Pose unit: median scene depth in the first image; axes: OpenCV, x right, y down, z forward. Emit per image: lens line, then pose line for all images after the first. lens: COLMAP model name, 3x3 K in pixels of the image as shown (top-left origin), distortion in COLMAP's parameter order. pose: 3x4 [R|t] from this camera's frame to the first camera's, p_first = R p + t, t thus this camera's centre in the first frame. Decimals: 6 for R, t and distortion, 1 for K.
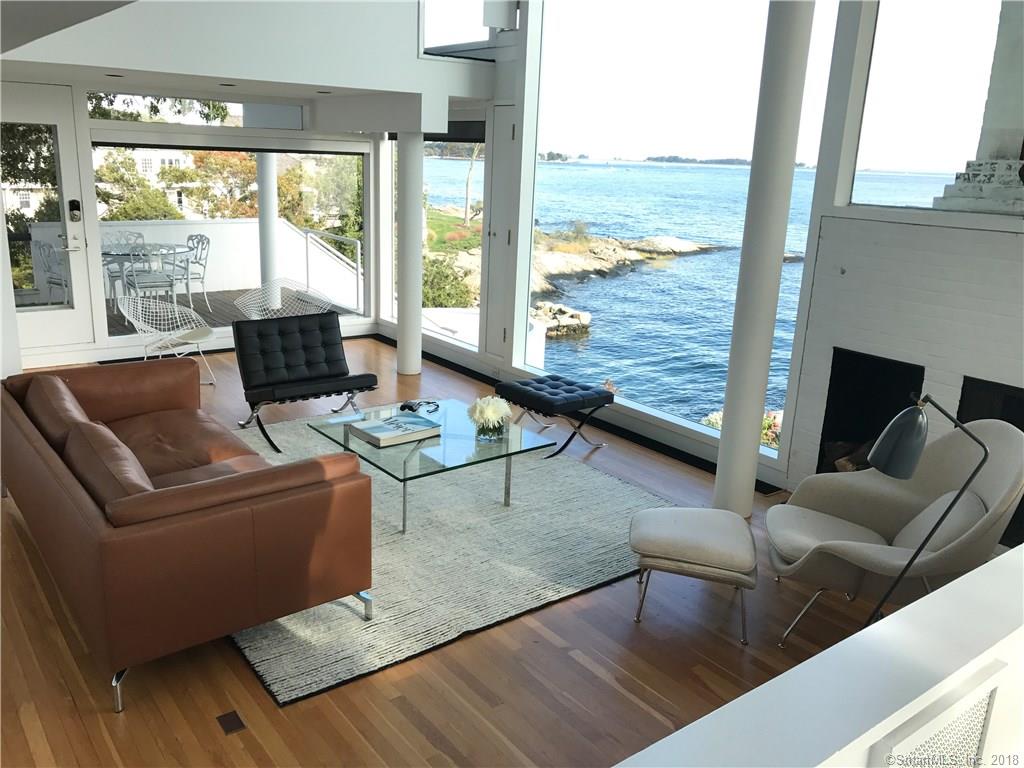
lens RADIAL K [[841.2, 0, 512.0], [0, 841.2, 384.0], [0, 0, 1]] dist [0.056744, 0.001679]
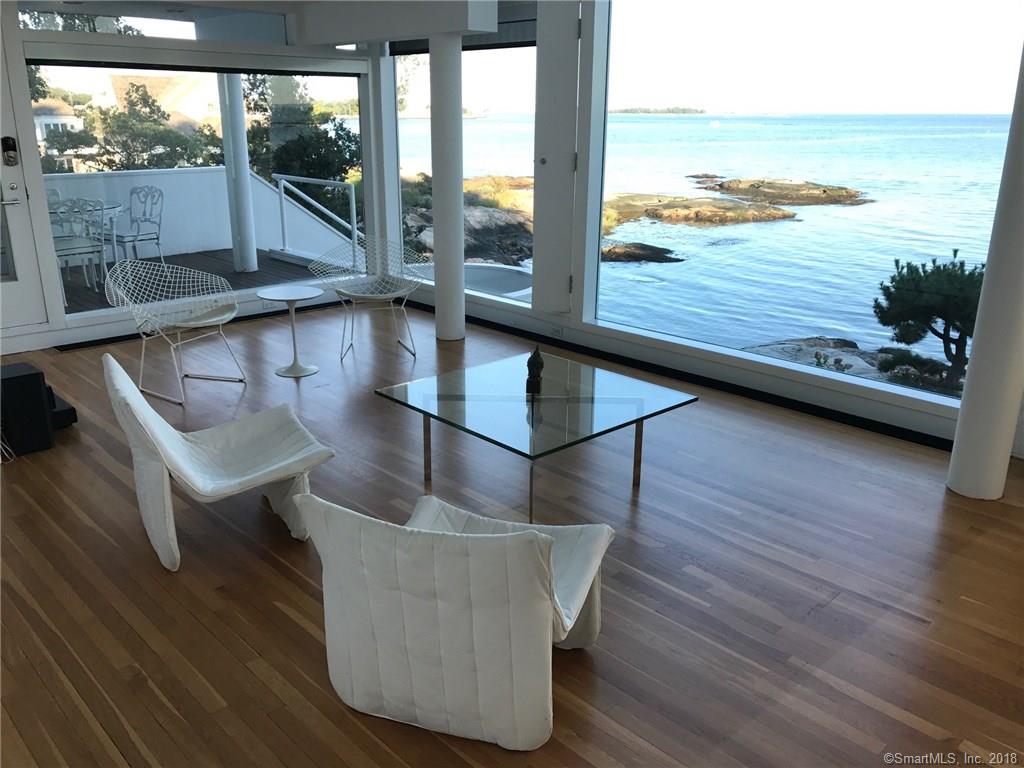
lens RADIAL K [[841.8, 0, 512.0], [0, 841.8, 384.0], [0, 0, 1]] dist [0.004253, -0.000450]
pose [[0.993477, -0.057451, 0.098505, -0.145450], [0.052611, 0.997309, 0.051052, -0.010342], [-0.101173, -0.045537, 0.993826, 0.190612]]
